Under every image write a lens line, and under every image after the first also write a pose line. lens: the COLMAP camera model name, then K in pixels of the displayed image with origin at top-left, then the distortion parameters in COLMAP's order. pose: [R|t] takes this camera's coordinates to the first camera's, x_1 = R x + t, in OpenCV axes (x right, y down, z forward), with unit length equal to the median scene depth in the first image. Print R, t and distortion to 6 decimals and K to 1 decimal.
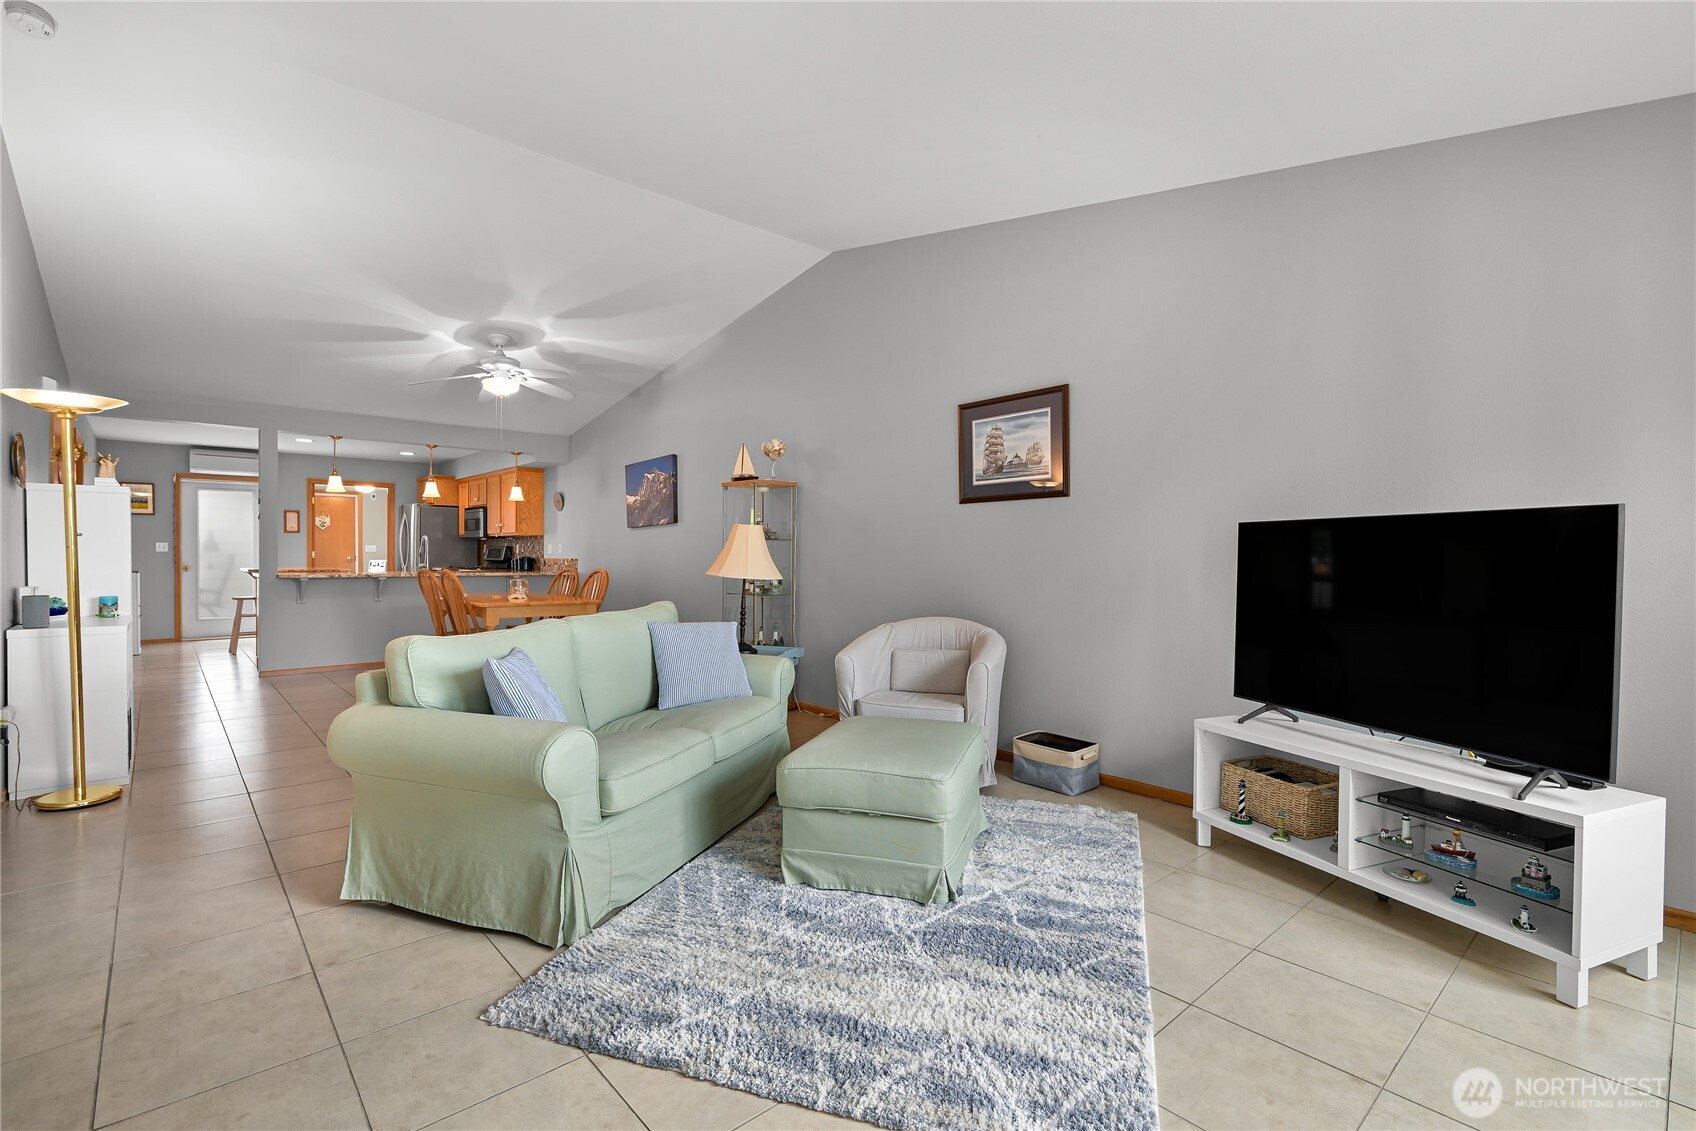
lens RADIAL K [[793.2, 0, 855.9], [0, 793.2, 564.7], [0, 0, 1]] dist [-0.002624, 0.000977]
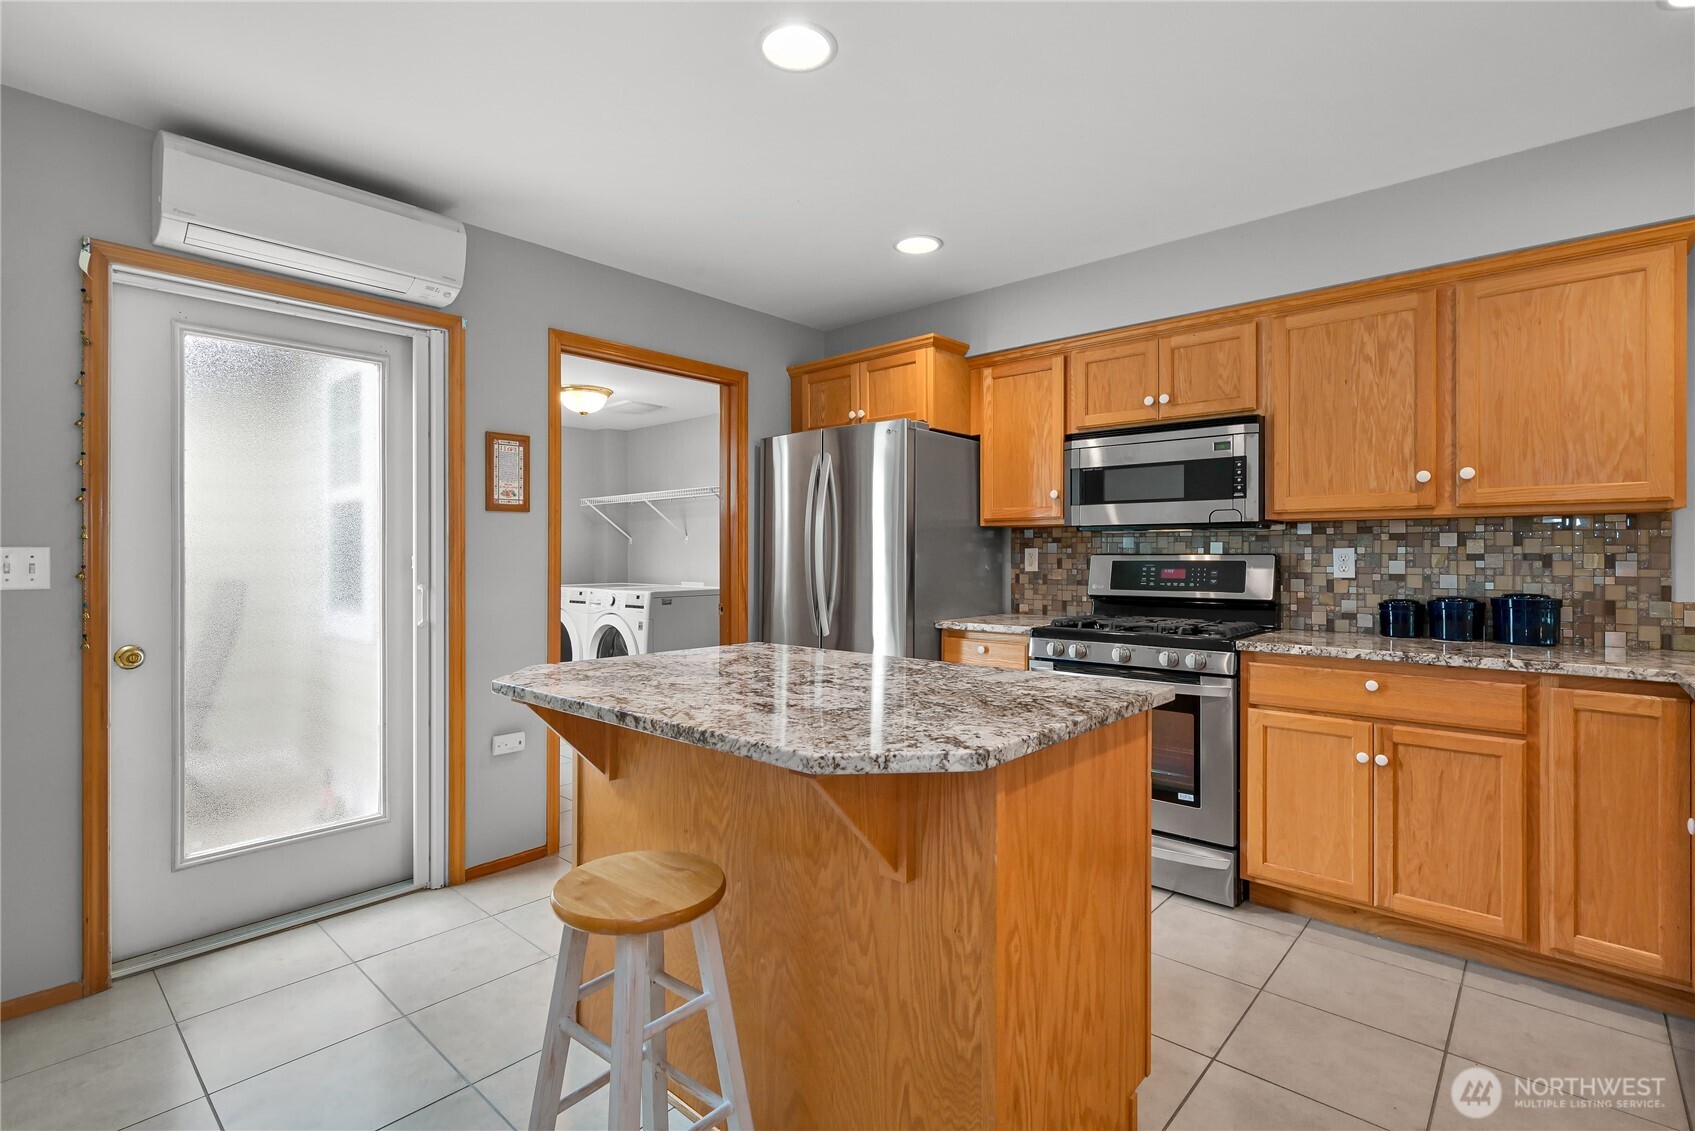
lens RADIAL K [[792.8, 0, 845.4], [0, 792.8, 555.1], [0, 0, 1]] dist [-0.002624, 0.000977]
pose [[0.993665, -0.007131, 0.112158, -0.752055], [0.008387, 0.999907, -0.010729, -0.024213], [-0.112072, 0.011602, 0.993632, 0.845119]]
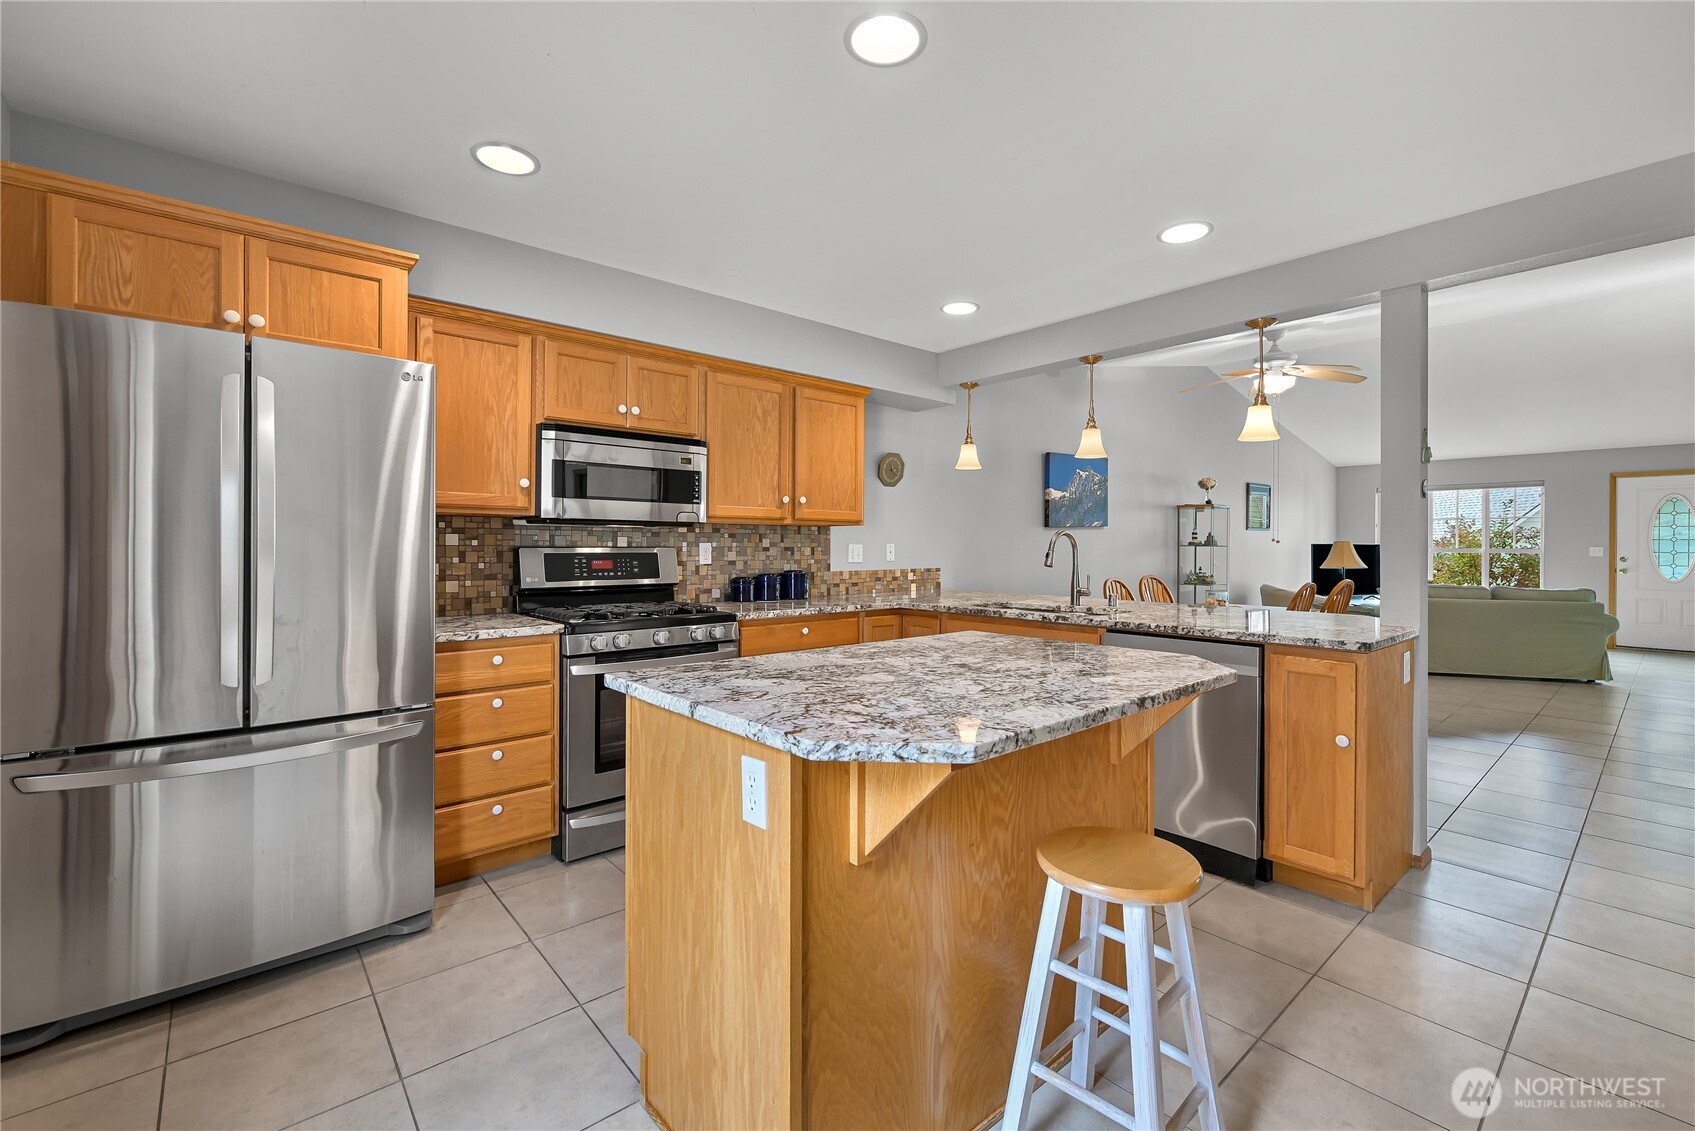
lens RADIAL K [[717.9, 0, 849.9], [0, 717.9, 550.0], [0, 0, 1]] dist [-0.003089, 0.000936]
pose [[0.012136, -0.013585, 0.999834, -0.936900], [0.006936, 0.999885, 0.013502, -0.030093], [-0.999902, 0.006771, 0.012229, 1.070792]]
